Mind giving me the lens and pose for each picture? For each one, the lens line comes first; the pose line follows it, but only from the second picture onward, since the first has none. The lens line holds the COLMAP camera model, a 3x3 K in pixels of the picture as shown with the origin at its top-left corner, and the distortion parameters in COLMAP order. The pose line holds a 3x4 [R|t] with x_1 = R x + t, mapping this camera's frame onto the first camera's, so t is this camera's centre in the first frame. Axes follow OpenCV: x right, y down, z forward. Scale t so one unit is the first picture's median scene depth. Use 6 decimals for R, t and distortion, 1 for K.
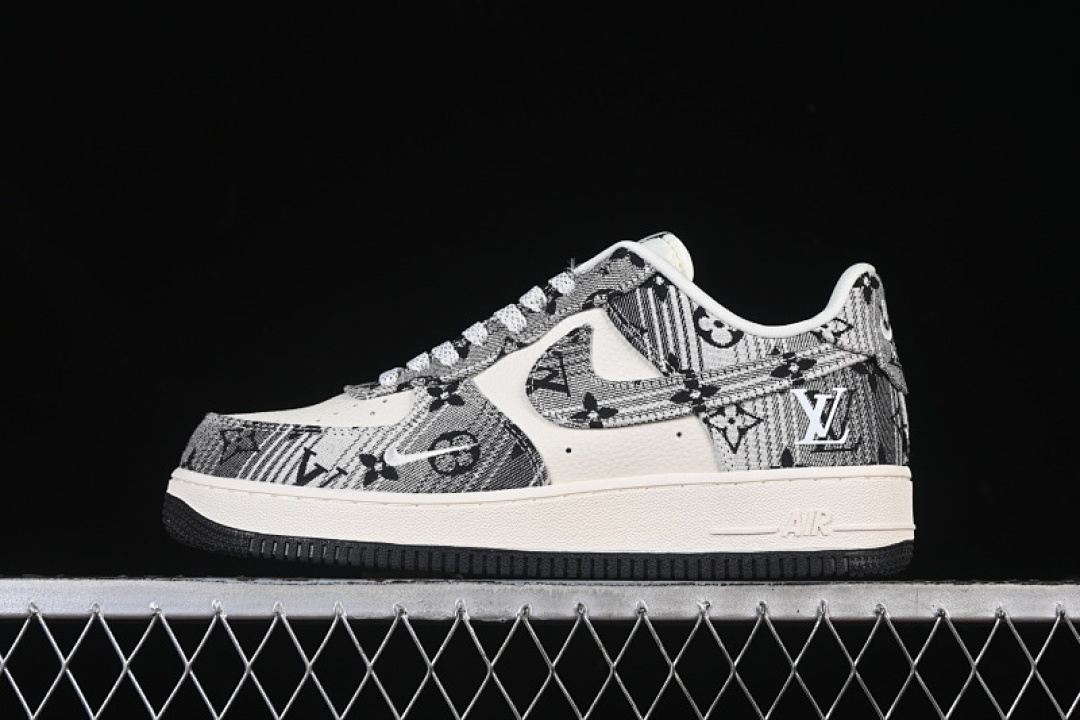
lens RADIAL K [[2384.2, 0, 540.0], [0, 2384.2, 360.0], [0, 0, 1]] dist [0.010367, 0.199324]
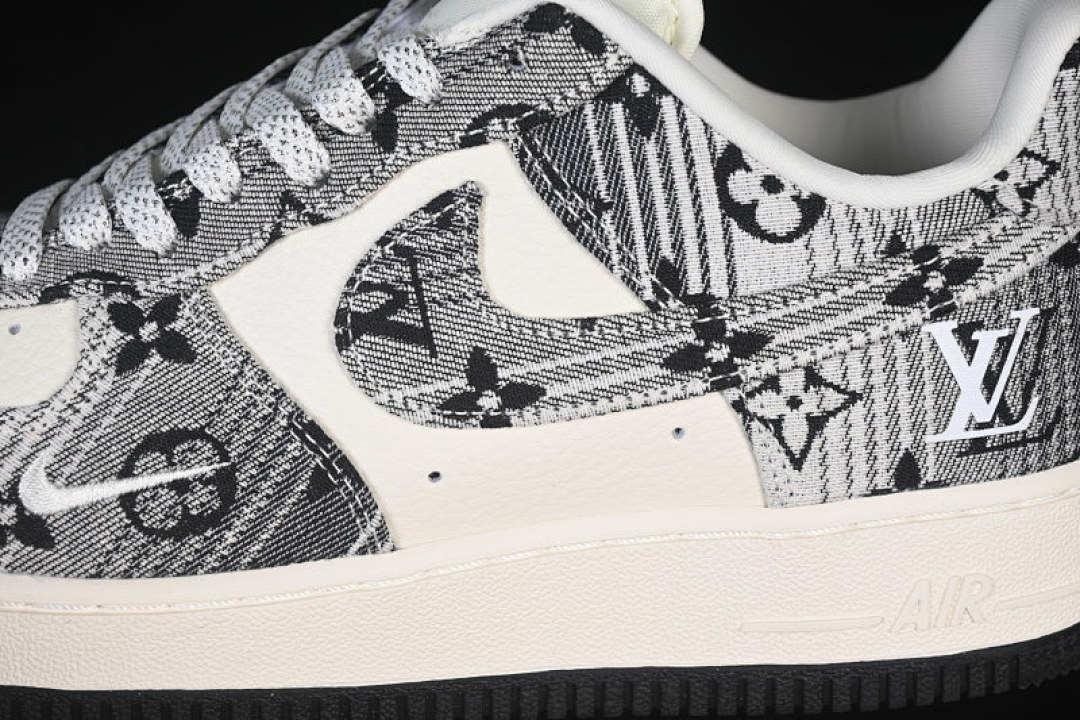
lens RADIAL K [[2384.2, 0, 540.0], [0, 2384.2, 360.0], [0, 0, 1]] dist [0.010367, 0.199324]
pose [[0.993717, -0.031332, 0.107446, -0.015771], [-0.014026, 0.917585, 0.397293, -0.159856], [-0.111039, -0.396304, 0.911380, 0.592911]]
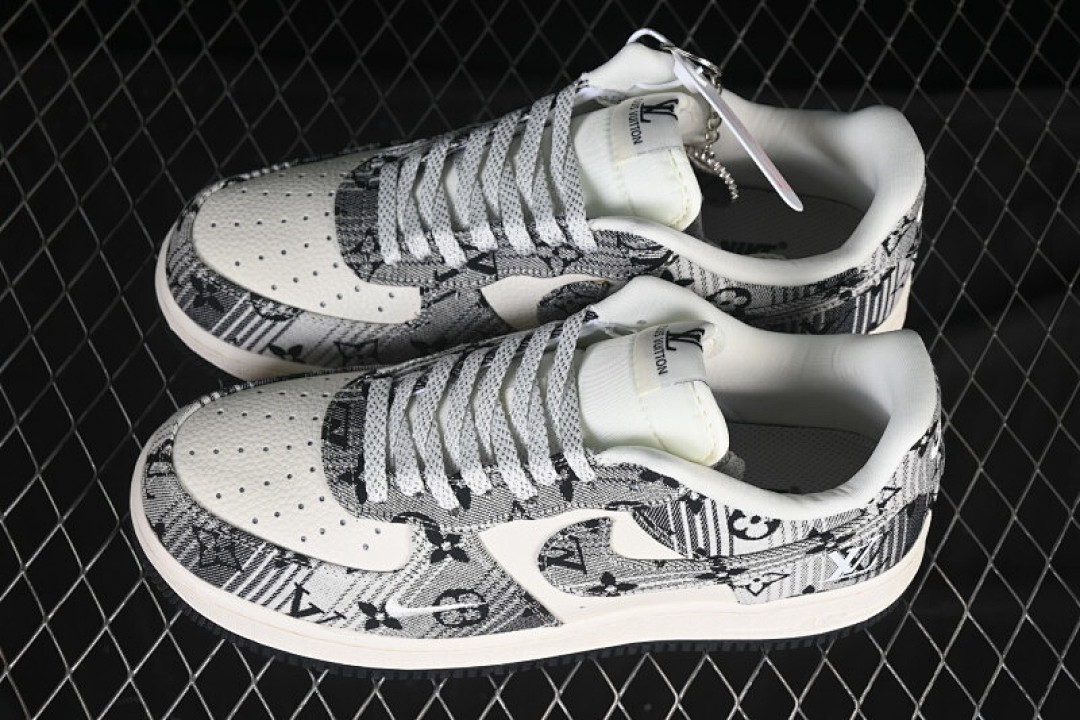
lens RADIAL K [[2384.2, 0, 540.0], [0, 2384.2, 360.0], [0, 0, 1]] dist [0.010367, 0.199324]
pose [[0.994352, -0.062974, 0.085429, -0.078712], [-0.047730, 0.453602, 0.889926, -0.839905], [-0.094793, -0.888977, 0.448034, 0.660776]]
